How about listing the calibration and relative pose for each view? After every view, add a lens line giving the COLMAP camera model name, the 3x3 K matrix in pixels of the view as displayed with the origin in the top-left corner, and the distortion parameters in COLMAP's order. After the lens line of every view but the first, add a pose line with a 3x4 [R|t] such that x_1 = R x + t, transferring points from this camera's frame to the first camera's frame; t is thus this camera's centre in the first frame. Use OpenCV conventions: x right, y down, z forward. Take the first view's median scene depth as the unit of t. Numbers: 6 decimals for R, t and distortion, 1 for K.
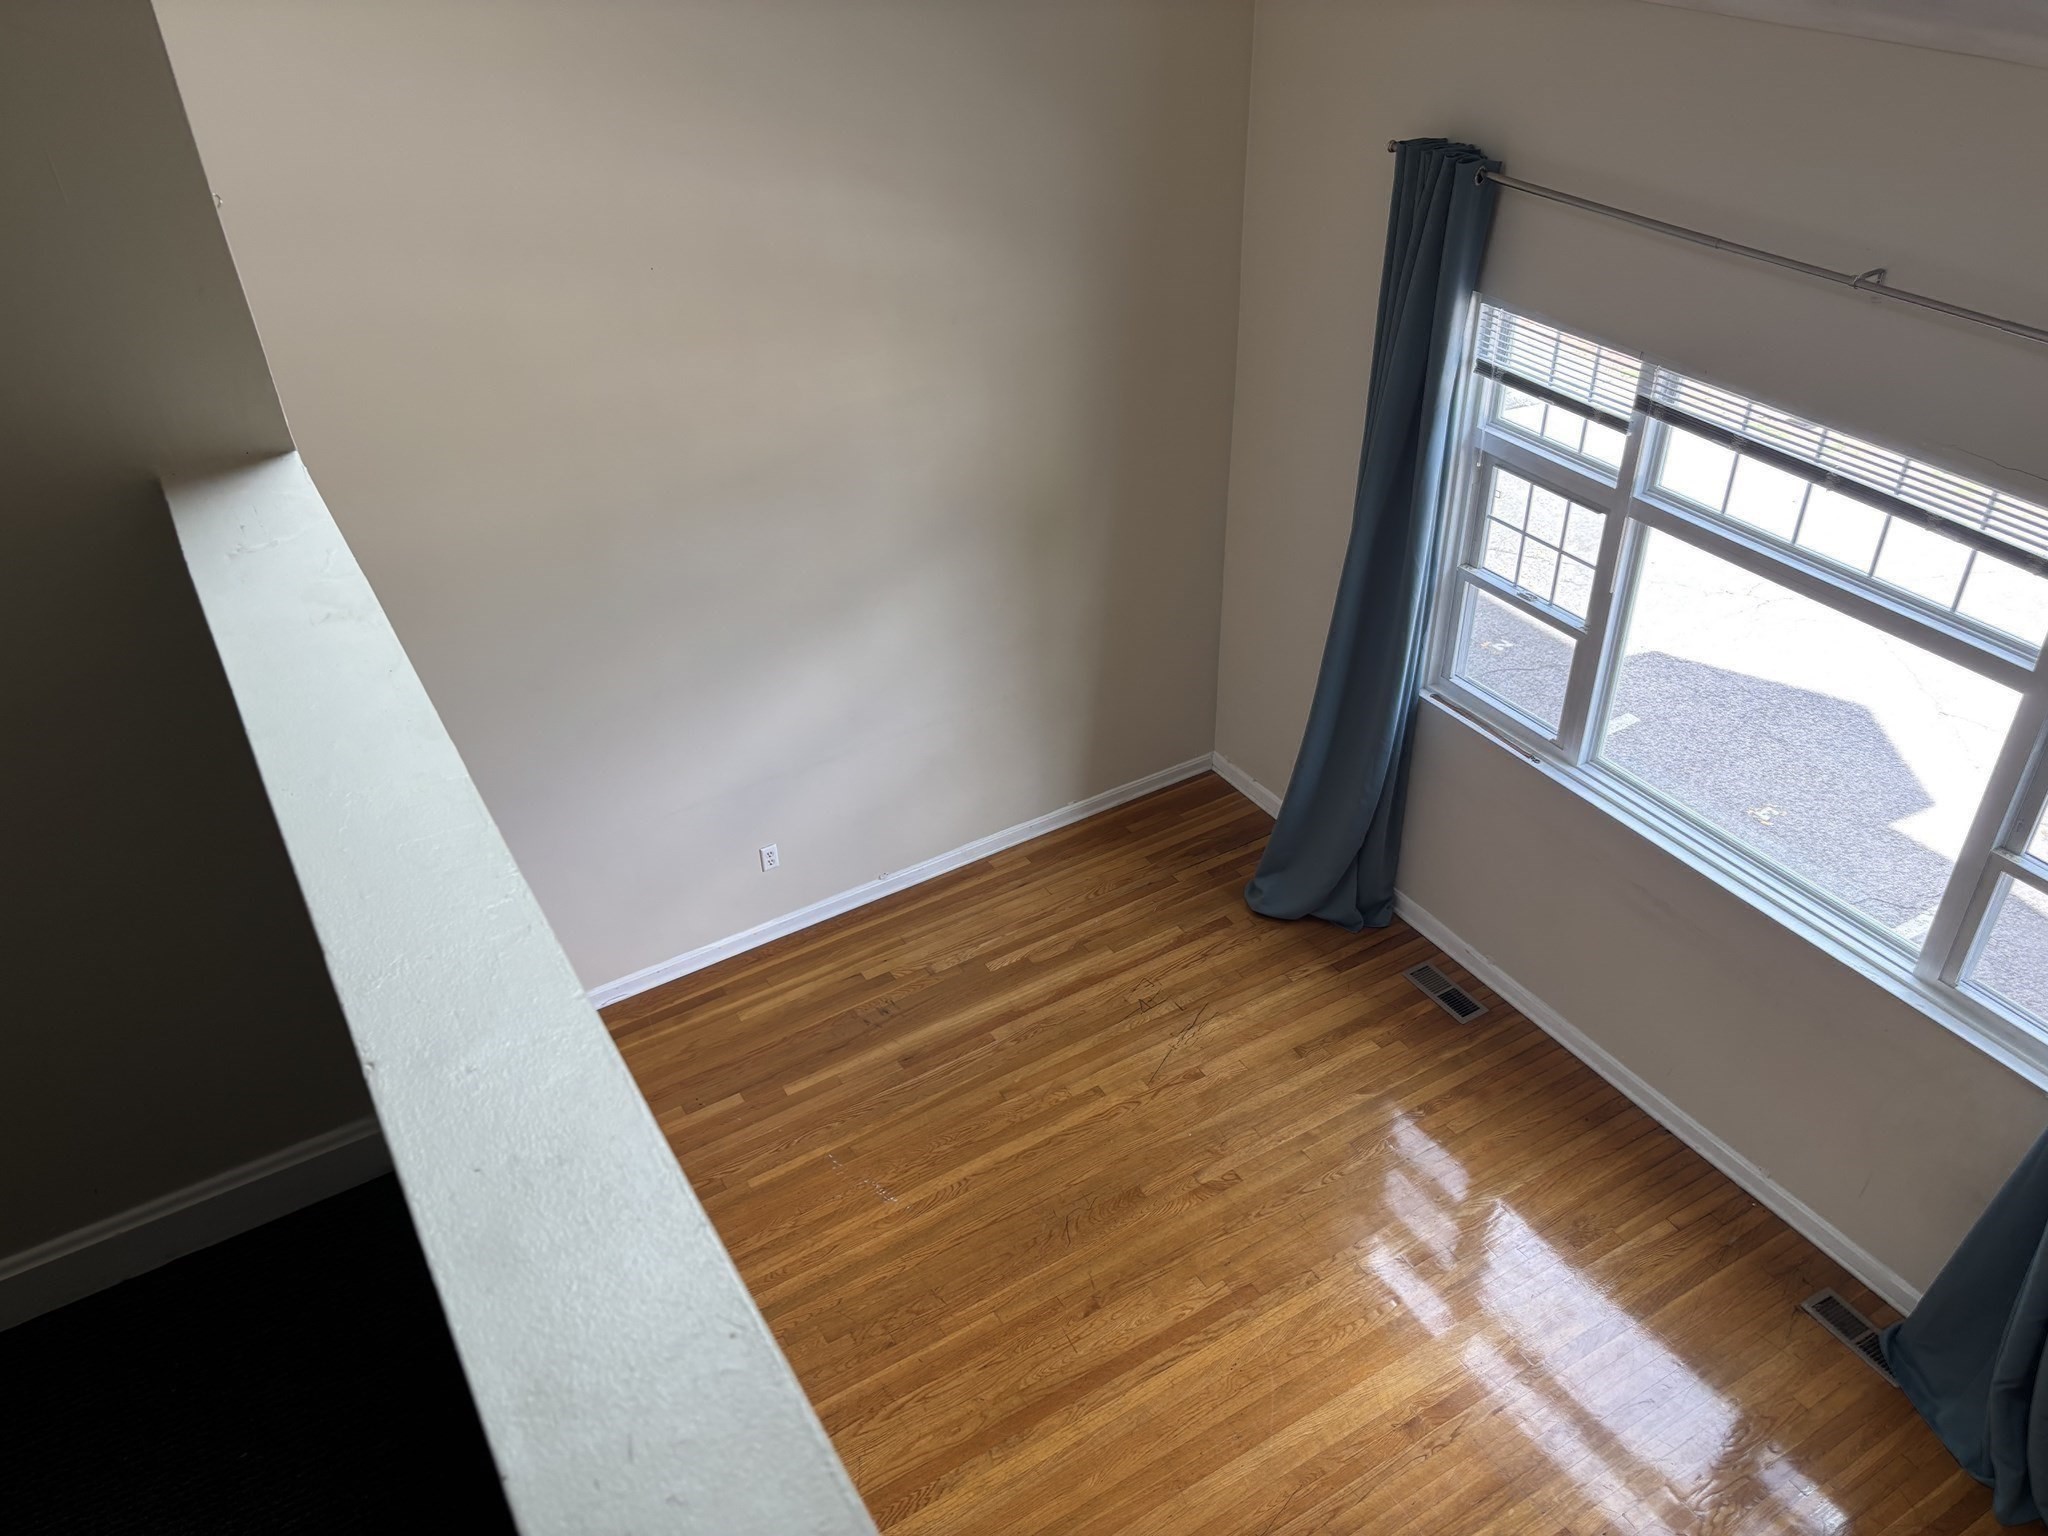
lens RADIAL K [[1566.3, 0, 1024.0], [0, 1566.3, 768.0], [0, 0, 1]] dist [0.046512, -0.088471]
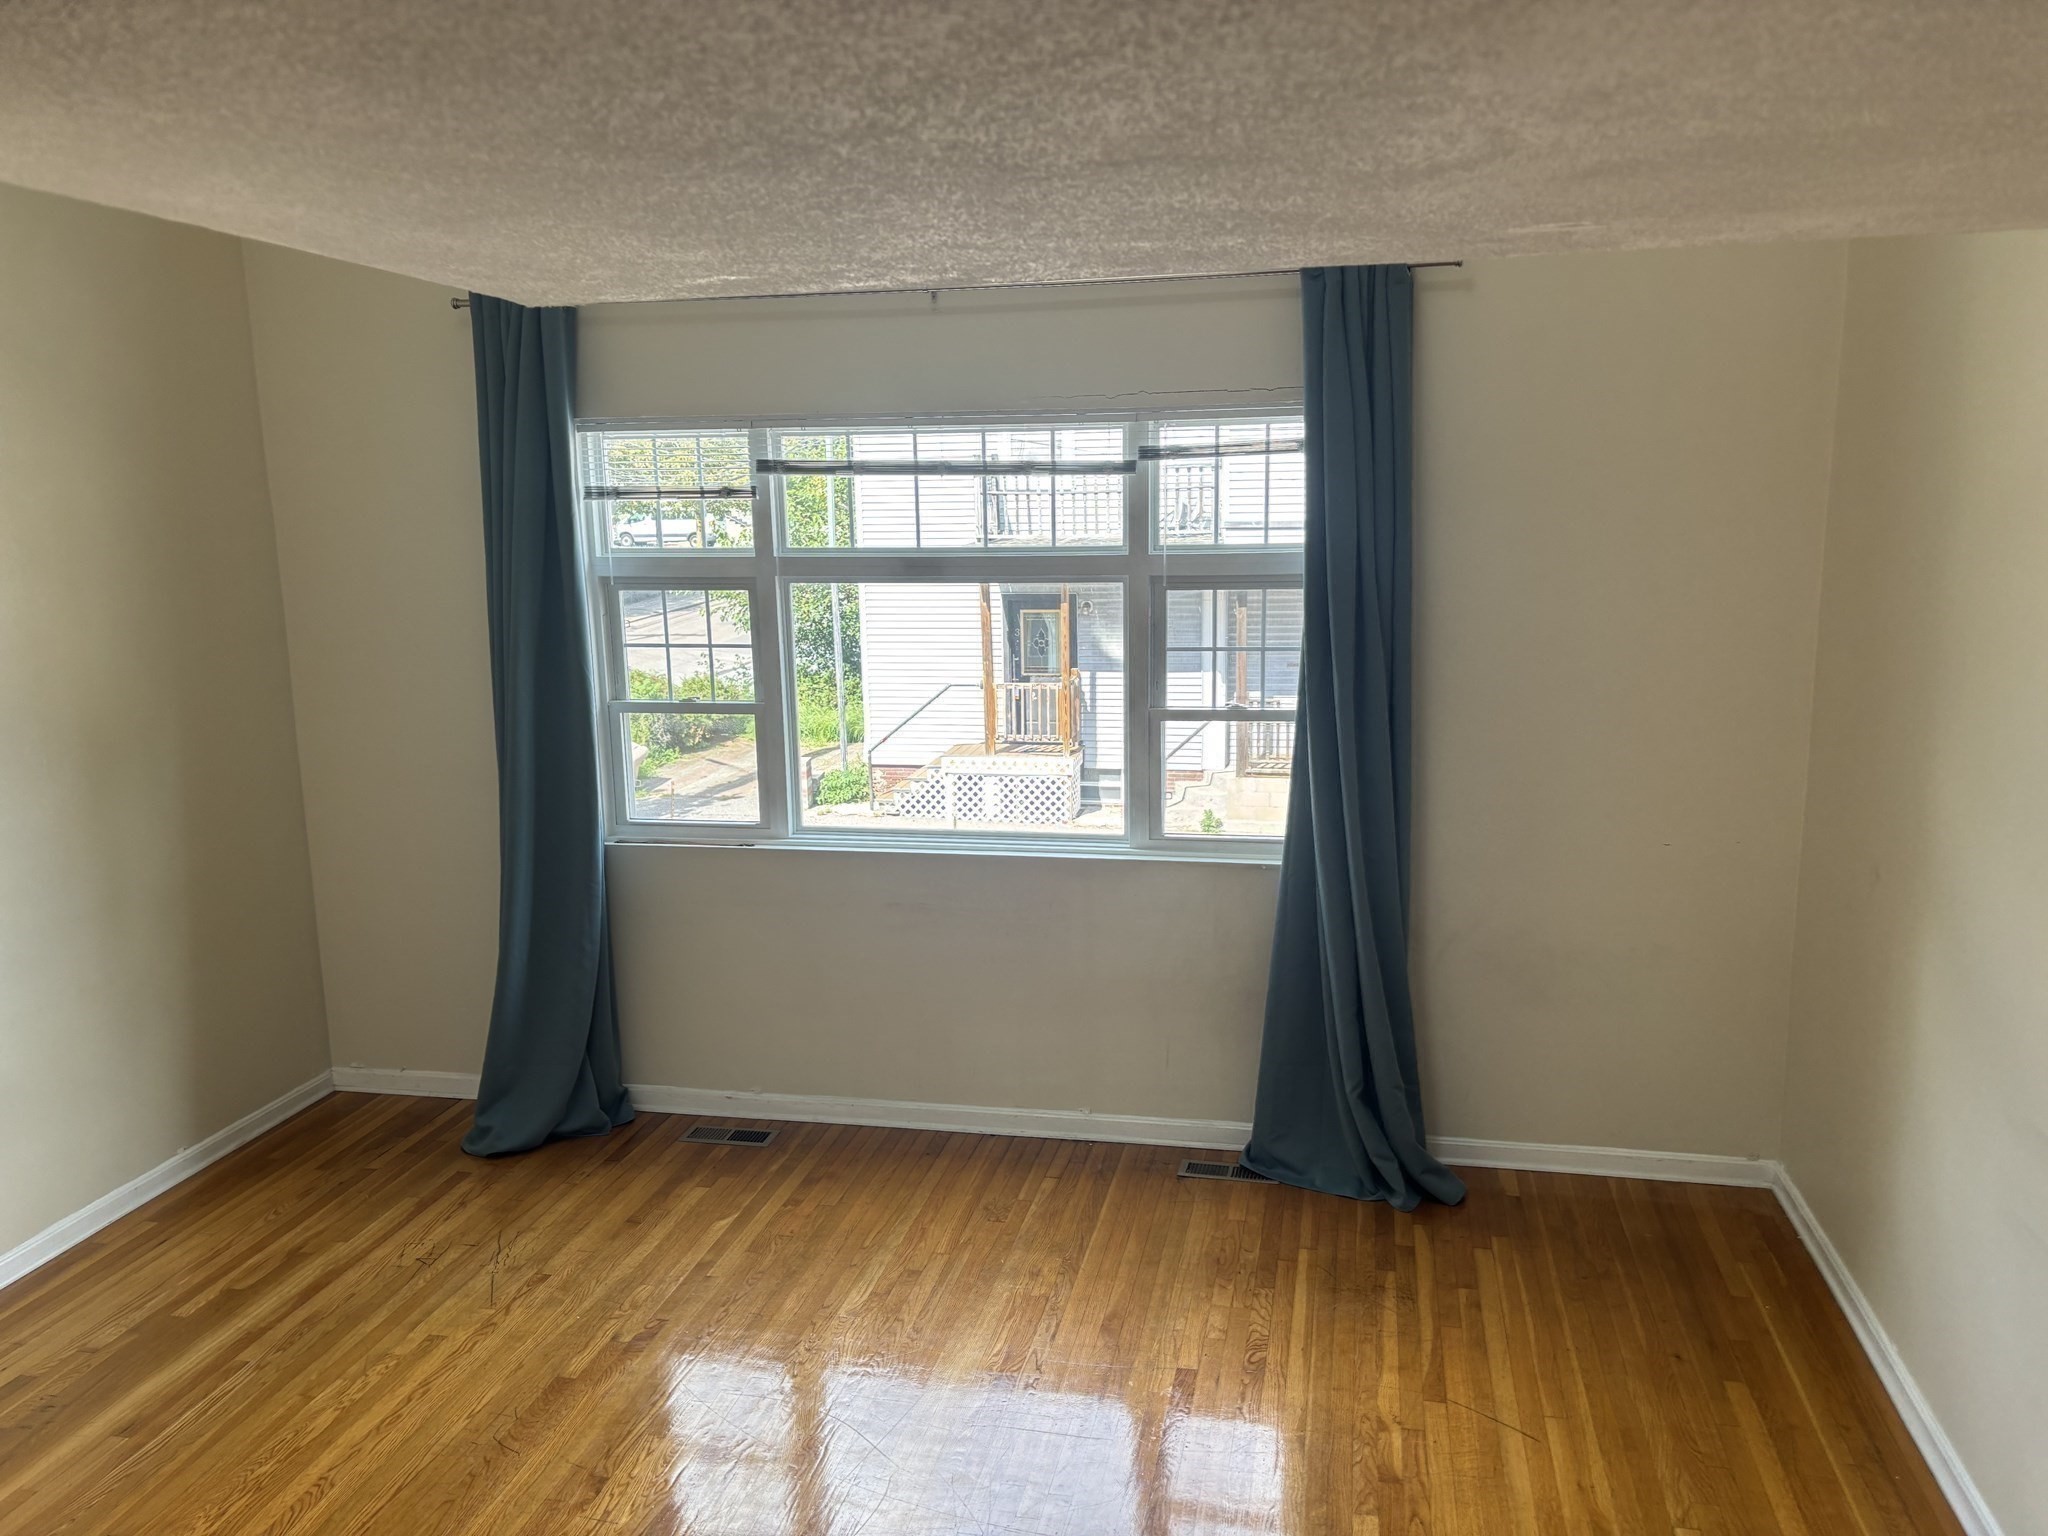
lens RADIAL K [[1557.5, 0, 1063.6], [0, 1557.5, 773.4], [0, 0, 1]] dist [0.007620, 0.001277]
pose [[0.659984, -0.113385, 0.742675, -0.283432], [0.427133, 0.869862, -0.246773, 0.287048], [-0.618044, 0.480087, 0.622525, 0.211891]]
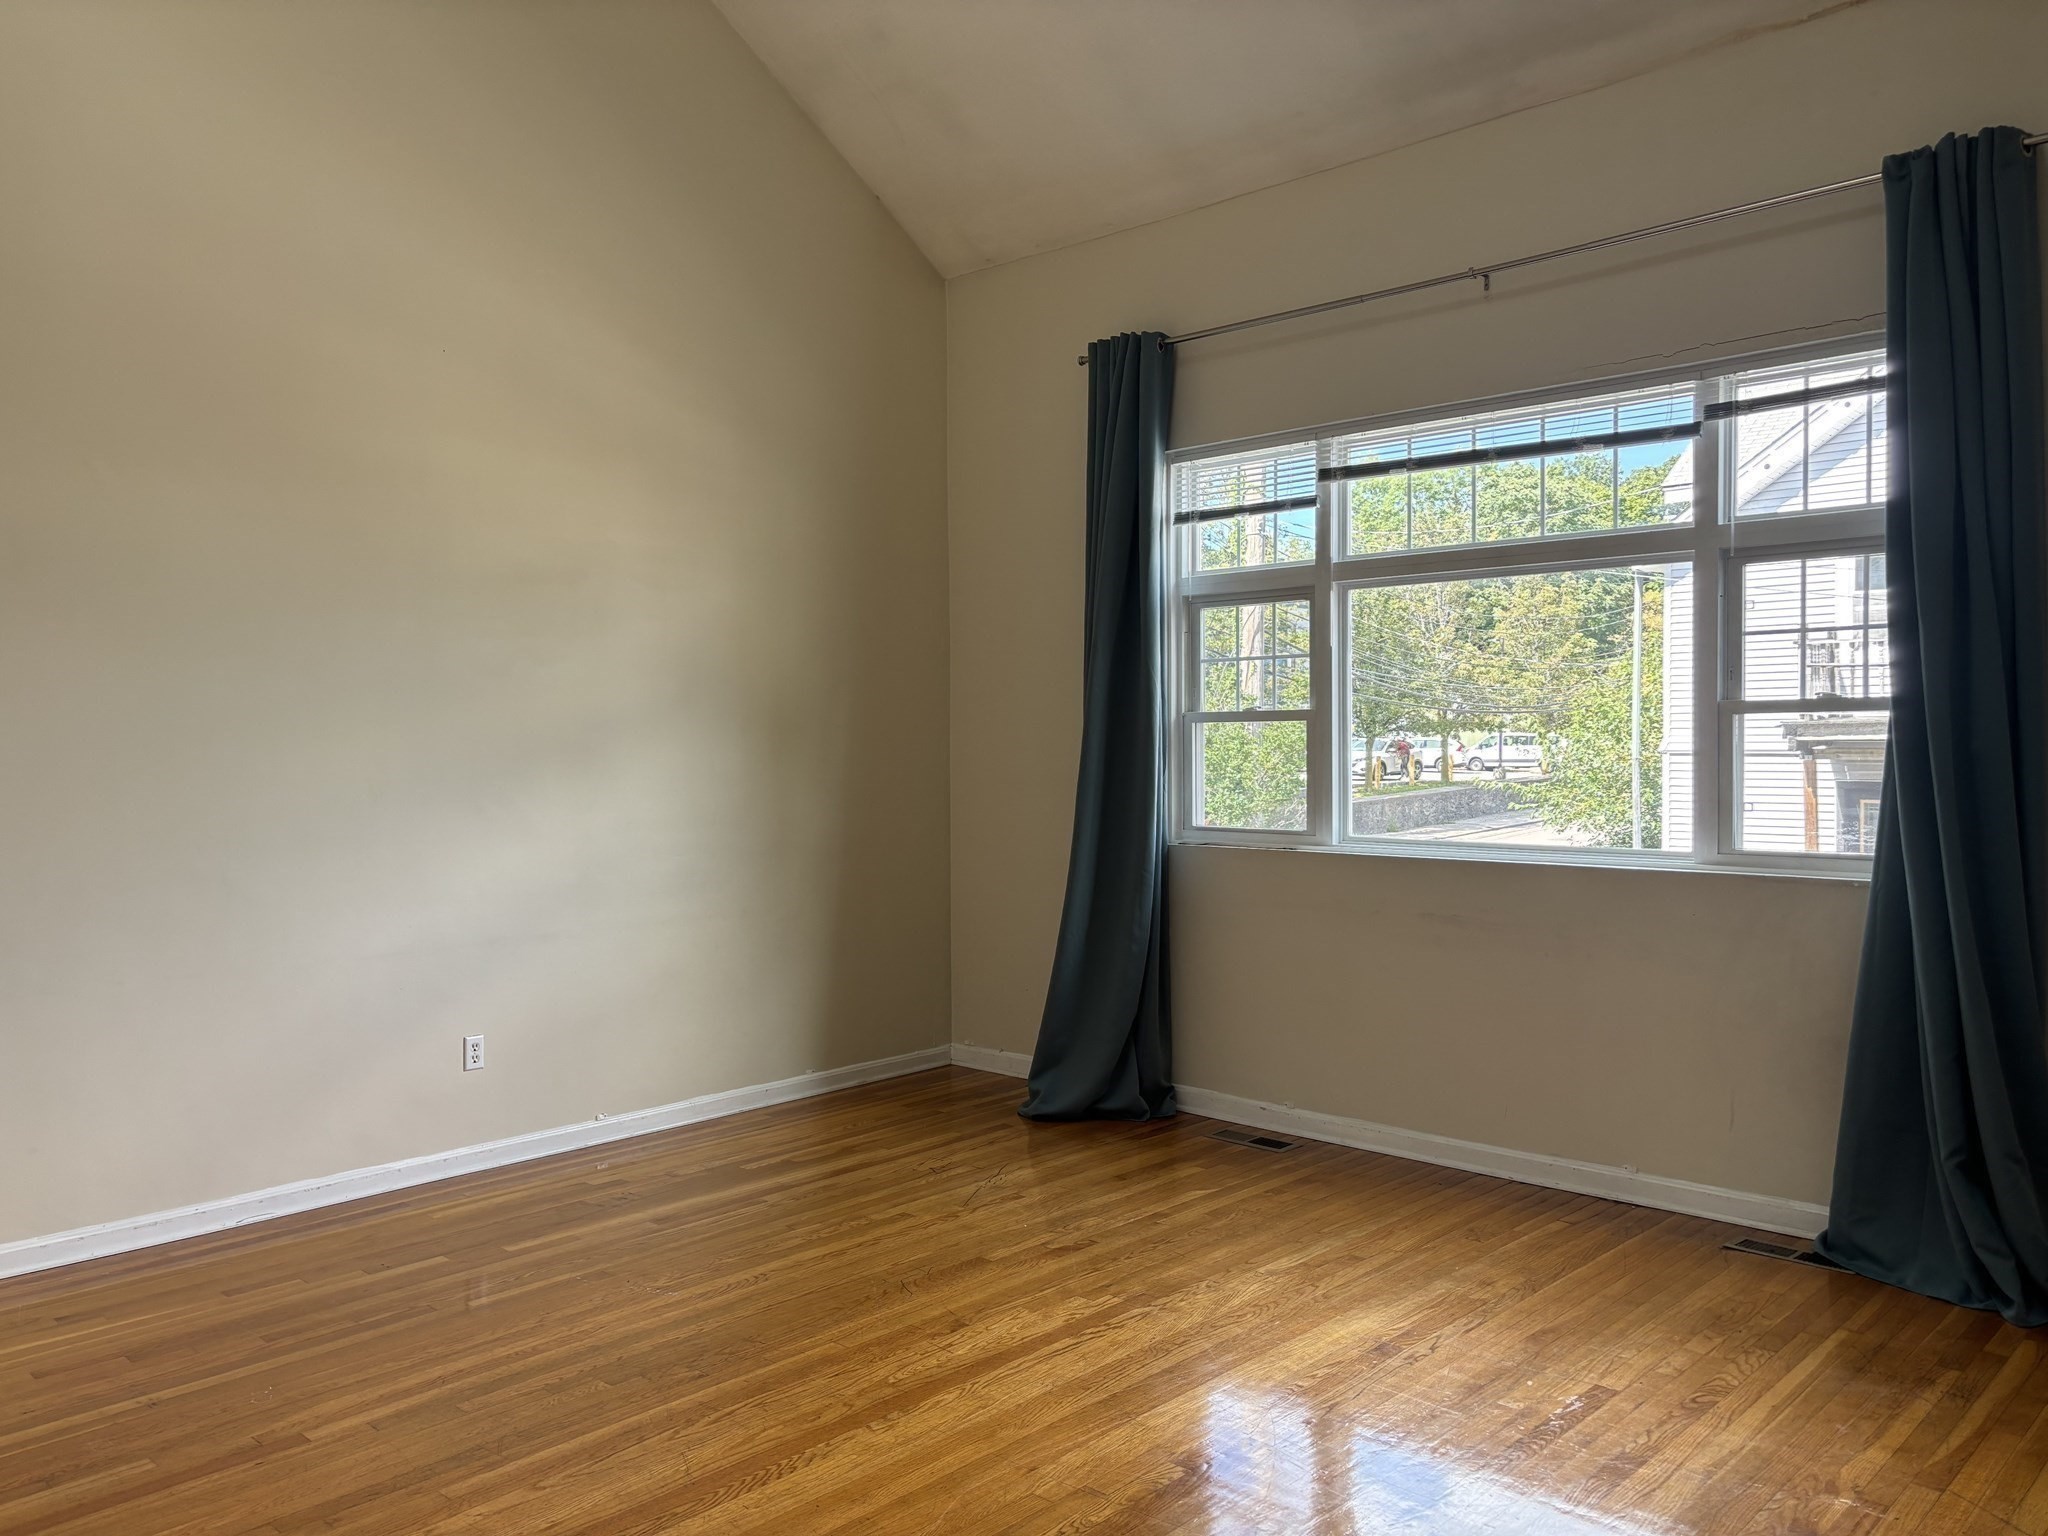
lens RADIAL K [[1566.3, 0, 1024.0], [0, 1566.3, 768.0], [0, 0, 1]] dist [0.046512, -0.088471]
pose [[0.960185, 0.019162, 0.278708, -0.129353], [0.142664, 0.824119, -0.548156, 0.479233], [-0.240193, 0.566092, 0.788573, 0.197571]]
